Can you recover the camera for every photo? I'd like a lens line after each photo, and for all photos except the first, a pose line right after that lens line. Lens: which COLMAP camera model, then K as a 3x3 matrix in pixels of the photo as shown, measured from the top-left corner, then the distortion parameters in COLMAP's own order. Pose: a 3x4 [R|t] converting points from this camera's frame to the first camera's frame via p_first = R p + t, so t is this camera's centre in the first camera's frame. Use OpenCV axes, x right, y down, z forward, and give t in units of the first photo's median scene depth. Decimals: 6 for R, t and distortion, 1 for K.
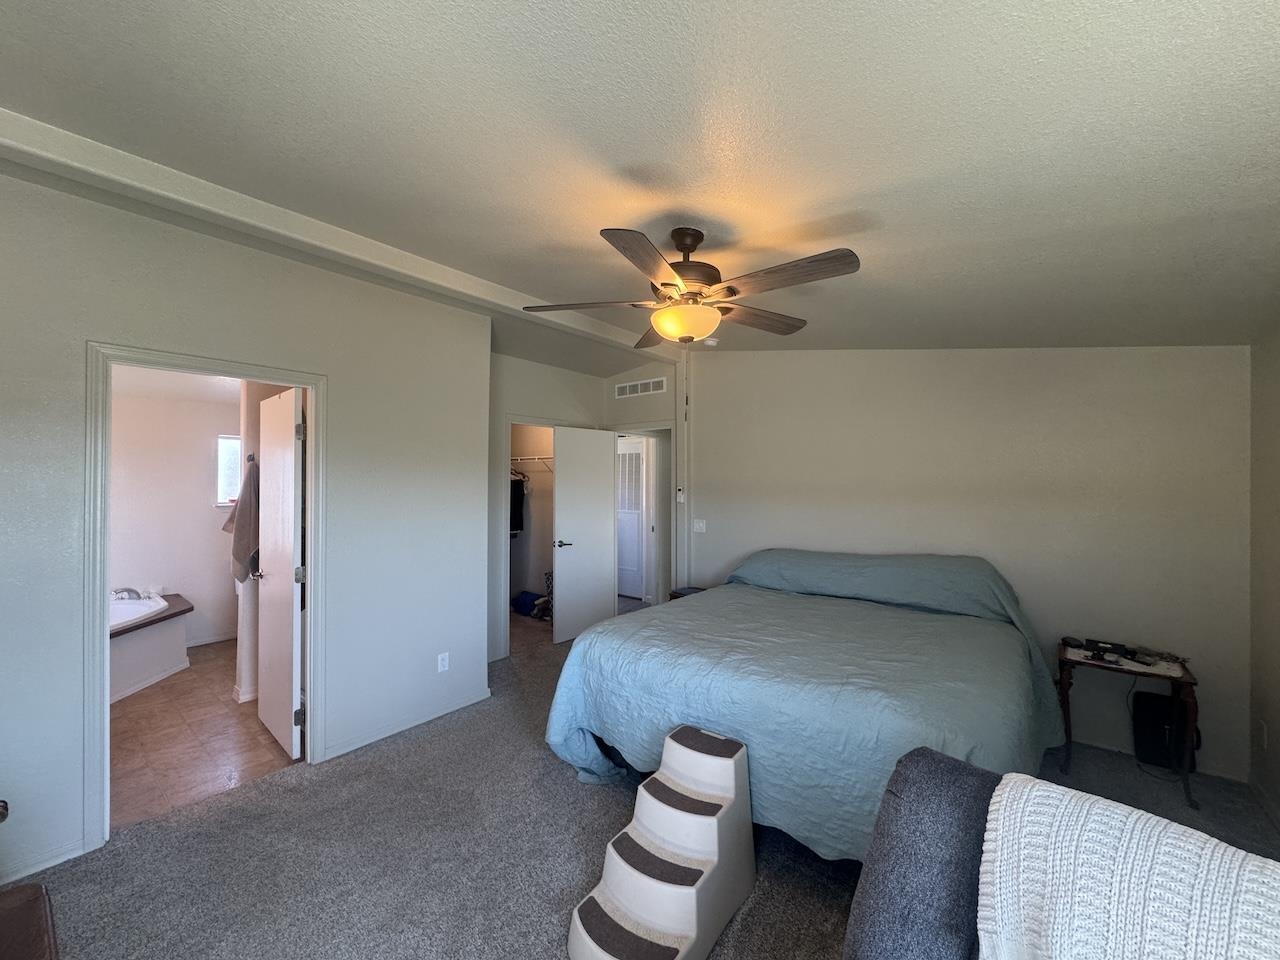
lens RADIAL K [[510.0, 0, 640.0], [0, 510.0, 480.0], [0, 0, 1]] dist [-0.000162, 0.000100]
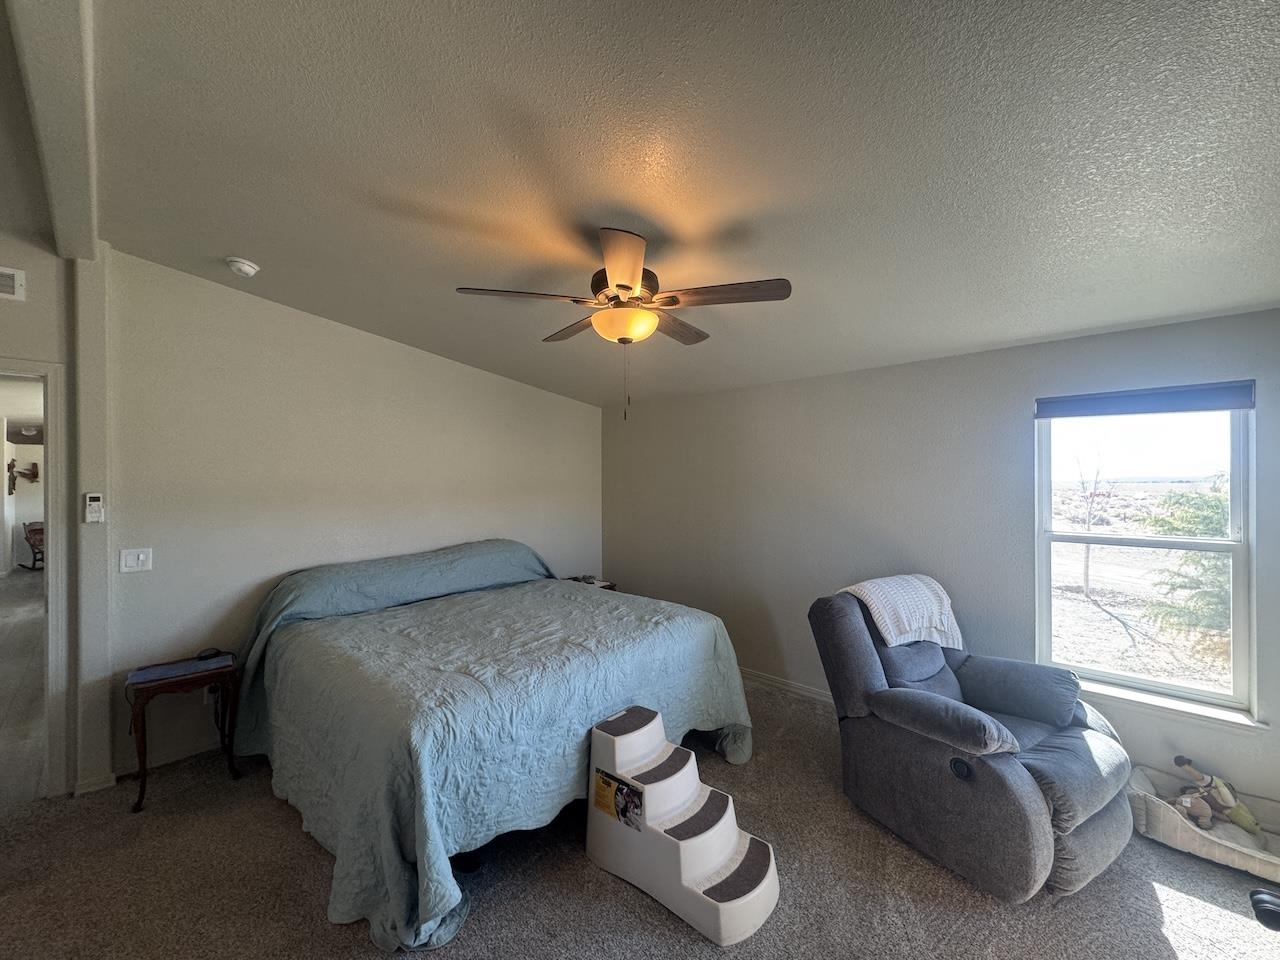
lens RADIAL K [[510.0, 0, 640.0], [0, 510.0, 480.0], [0, 0, 1]] dist [-0.000162, 0.000100]
pose [[0.088874, -0.002762, 0.996039, -0.697694], [0.005340, 0.999983, 0.002296, 0.003177], [-0.996029, 0.005115, 0.088887, 0.653540]]
